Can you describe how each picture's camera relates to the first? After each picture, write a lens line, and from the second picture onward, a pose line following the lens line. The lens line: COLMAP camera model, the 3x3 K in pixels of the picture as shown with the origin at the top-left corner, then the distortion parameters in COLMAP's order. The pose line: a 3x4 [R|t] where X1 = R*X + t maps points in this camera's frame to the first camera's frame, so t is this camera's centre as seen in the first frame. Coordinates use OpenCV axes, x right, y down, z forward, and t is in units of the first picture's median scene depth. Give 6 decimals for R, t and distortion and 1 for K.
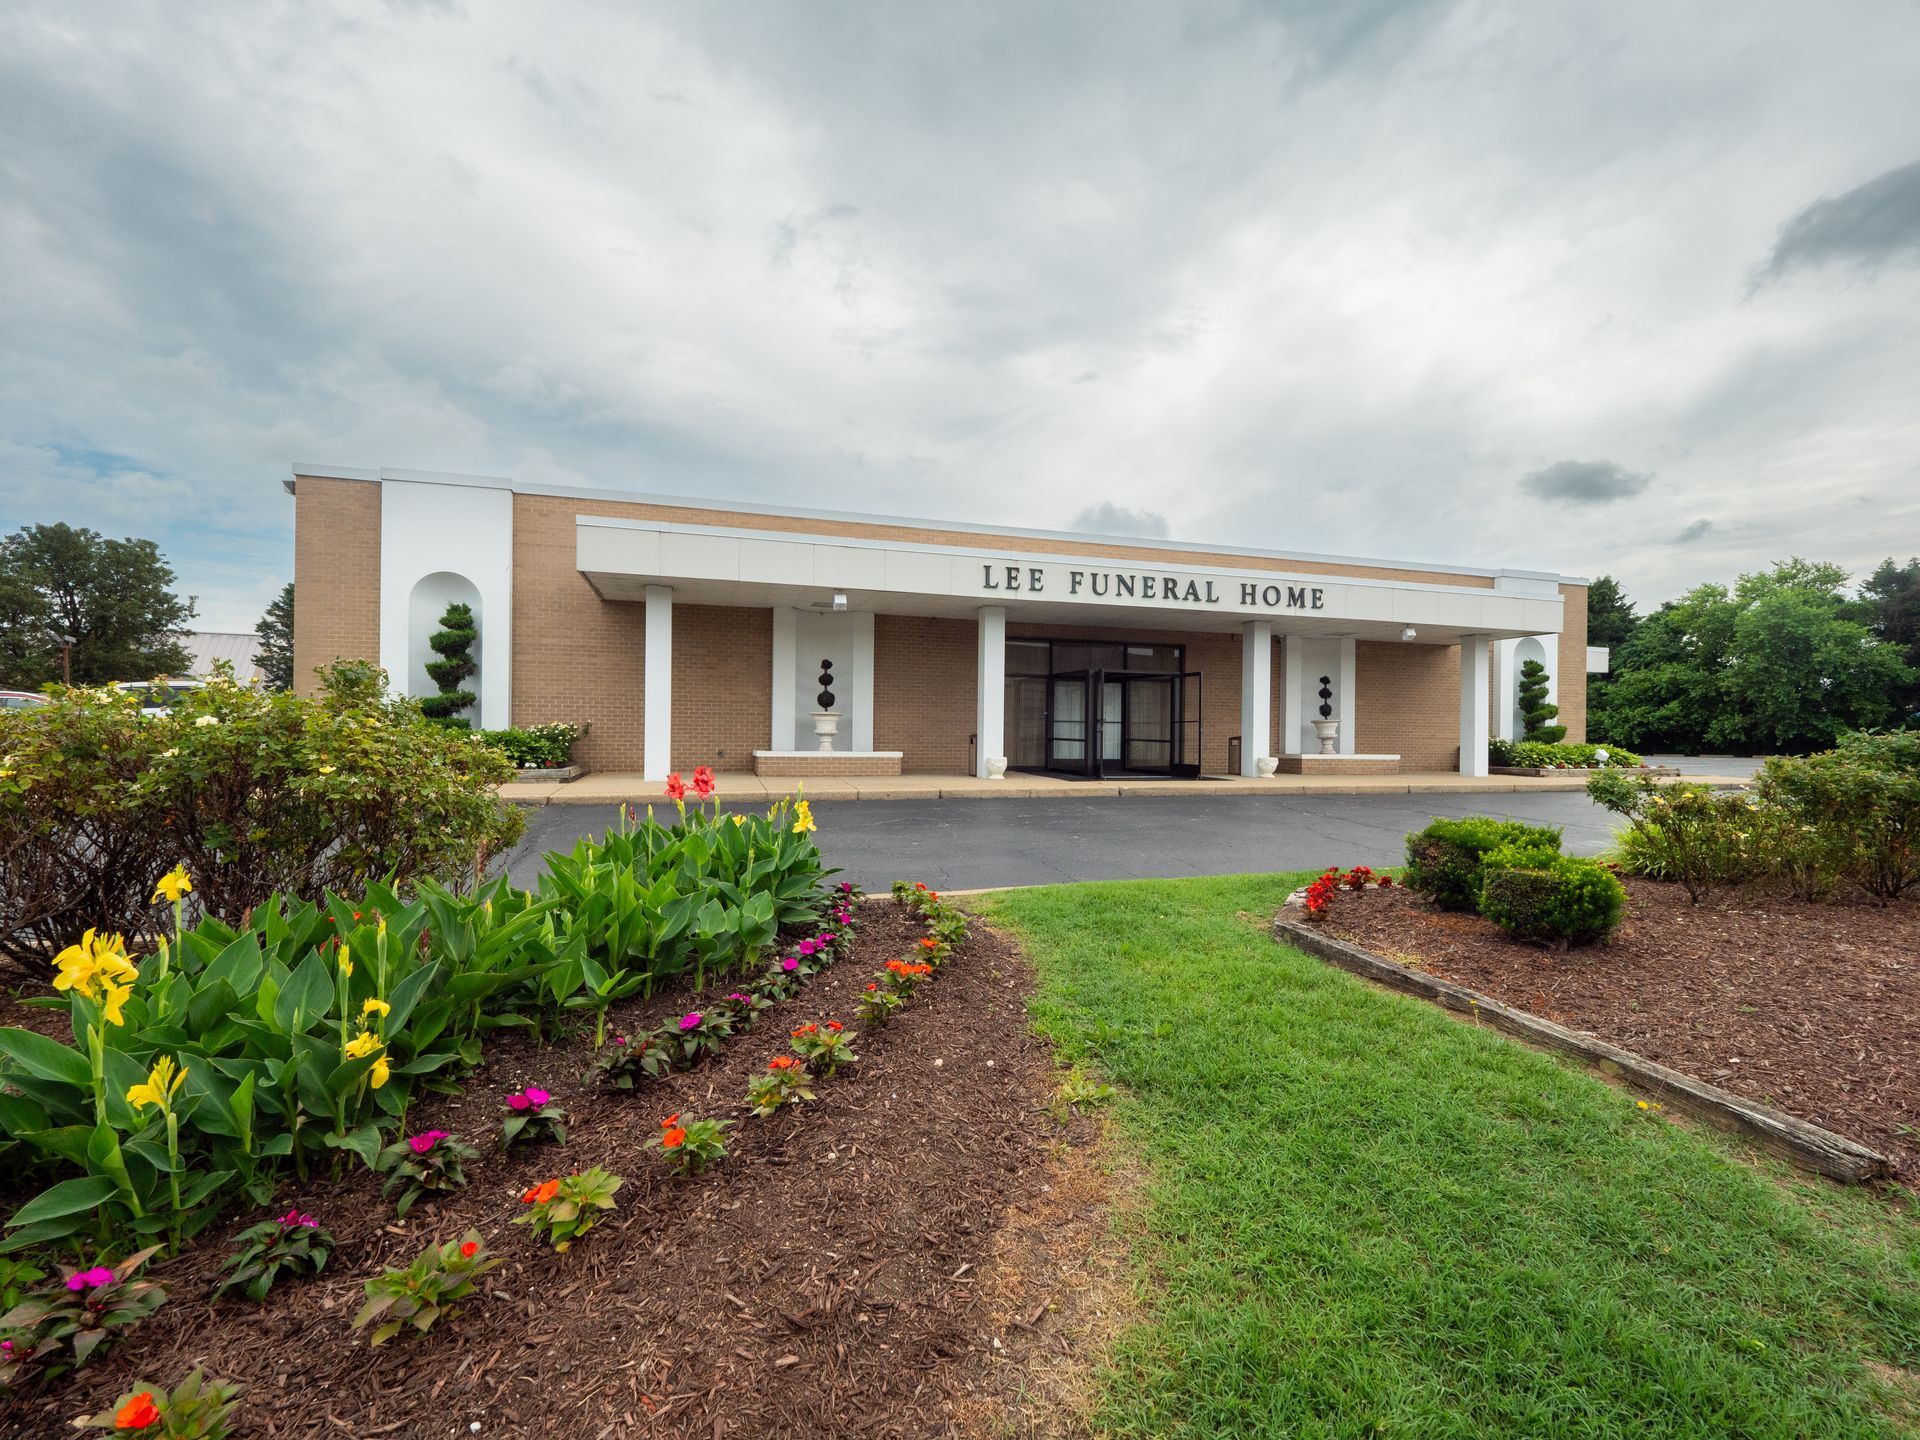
lens RADIAL K [[805.8, 0, 955.4], [0, 805.8, 730.2], [0, 0, 1]] dist [0.007013, -0.011170]
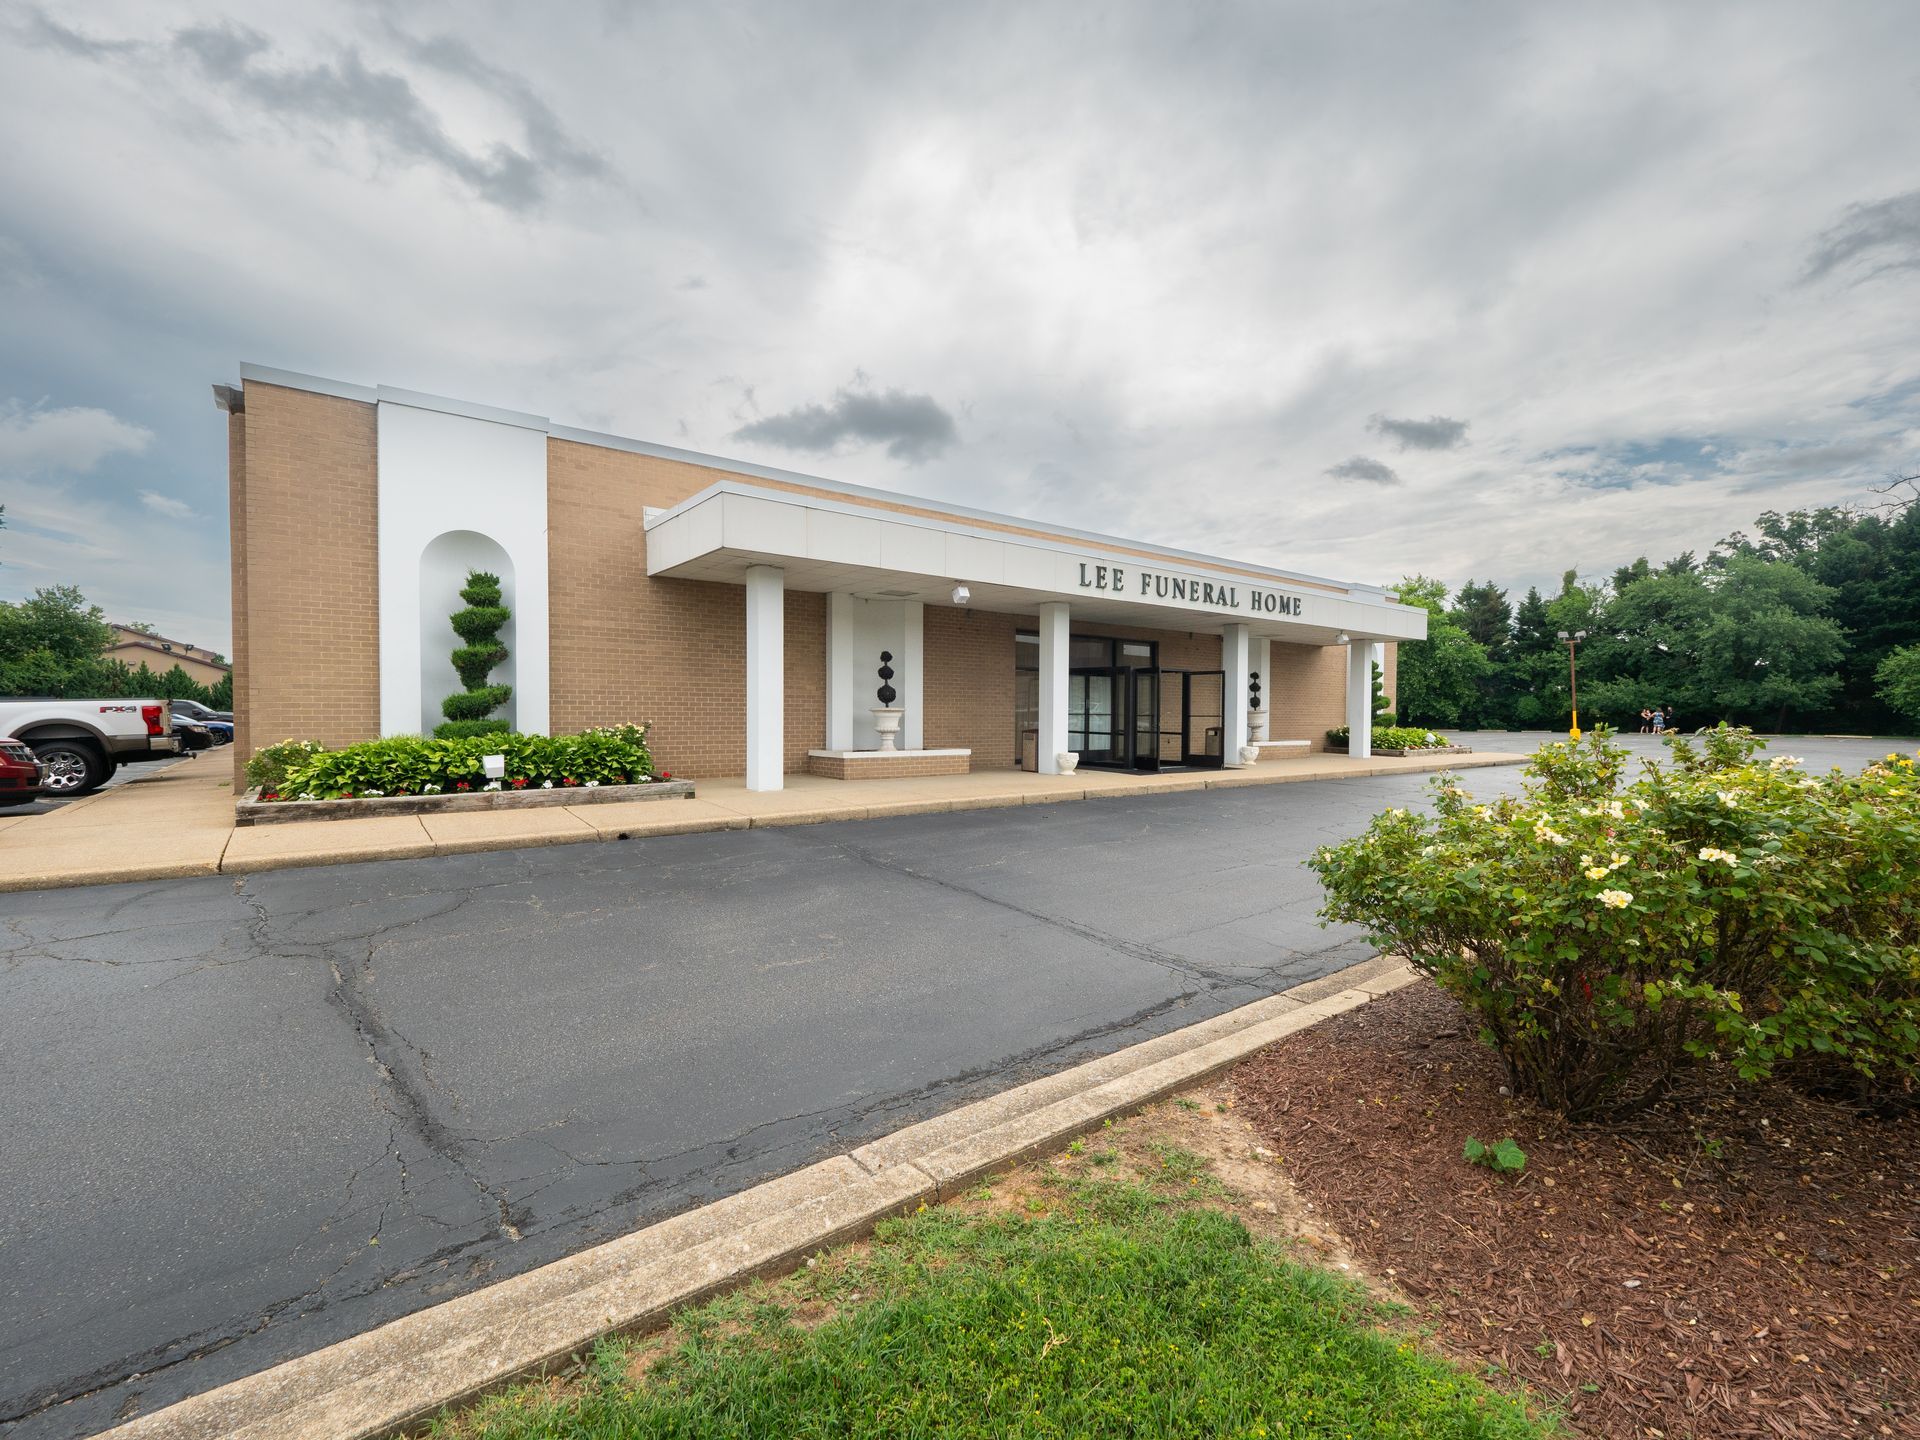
lens RADIAL K [[805.8, 0, 955.4], [0, 805.8, 730.2], [0, 0, 1]] dist [0.007013, -0.011170]
pose [[0.938409, -0.012222, 0.345311, -0.420158], [0.001973, 0.999547, 0.030019, -0.024858], [-0.345522, -0.027489, 0.938008, 0.097615]]
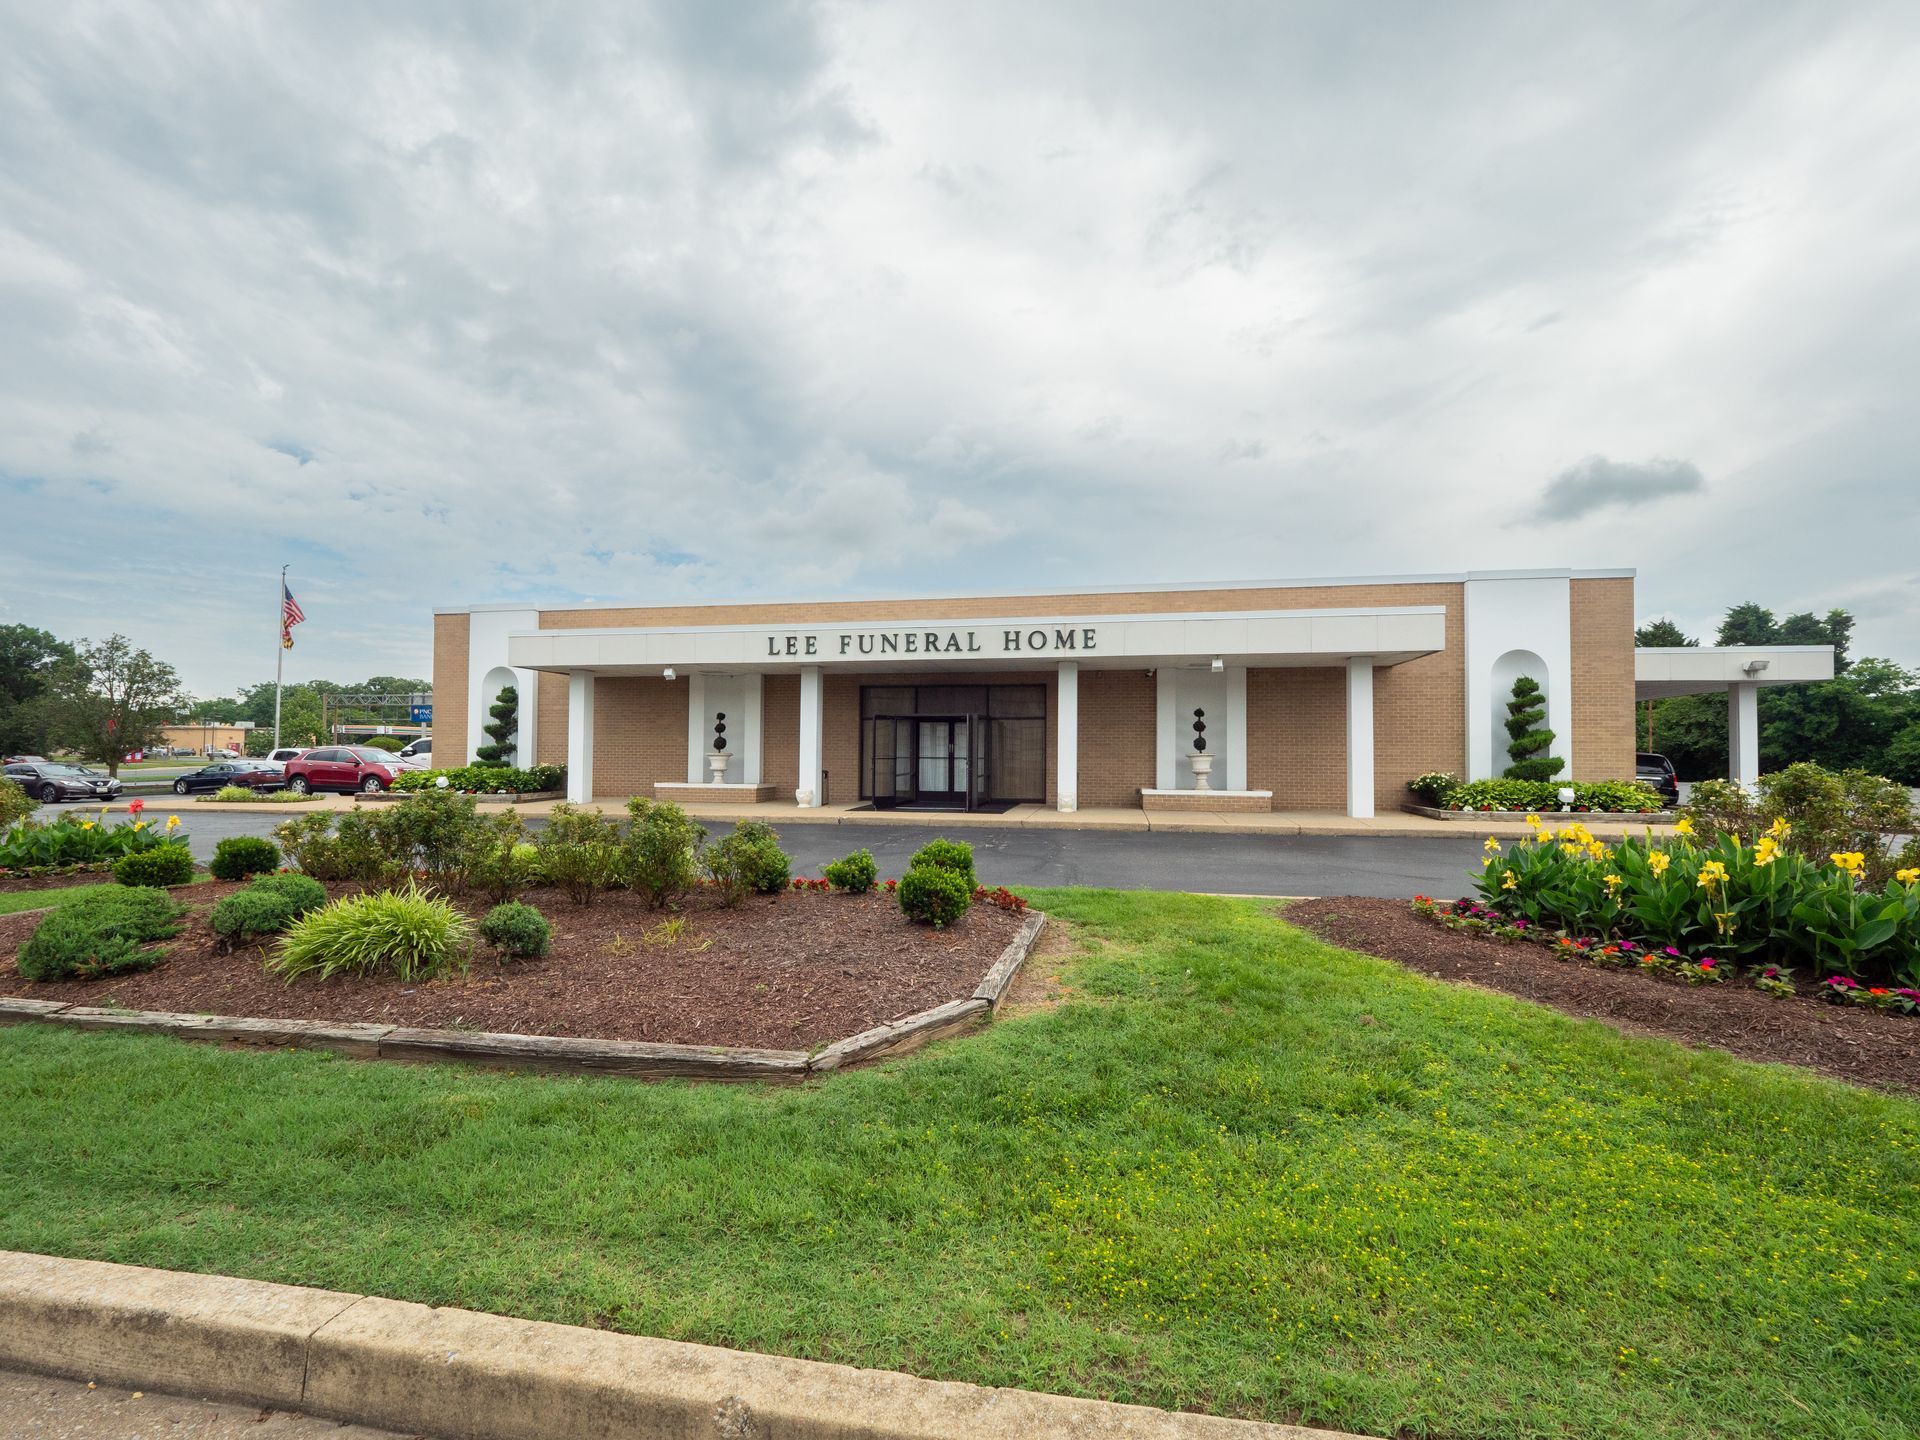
lens RADIAL K [[863.3, 0, 960.0], [0, 863.3, 720.0], [0, 0, 1]] dist [0.017334, -0.013690]
pose [[0.879388, -0.027239, -0.475326, 0.865632], [0.001015, 0.998467, -0.055340, 0.001692], [0.476105, 0.048183, 0.878067, -0.044956]]
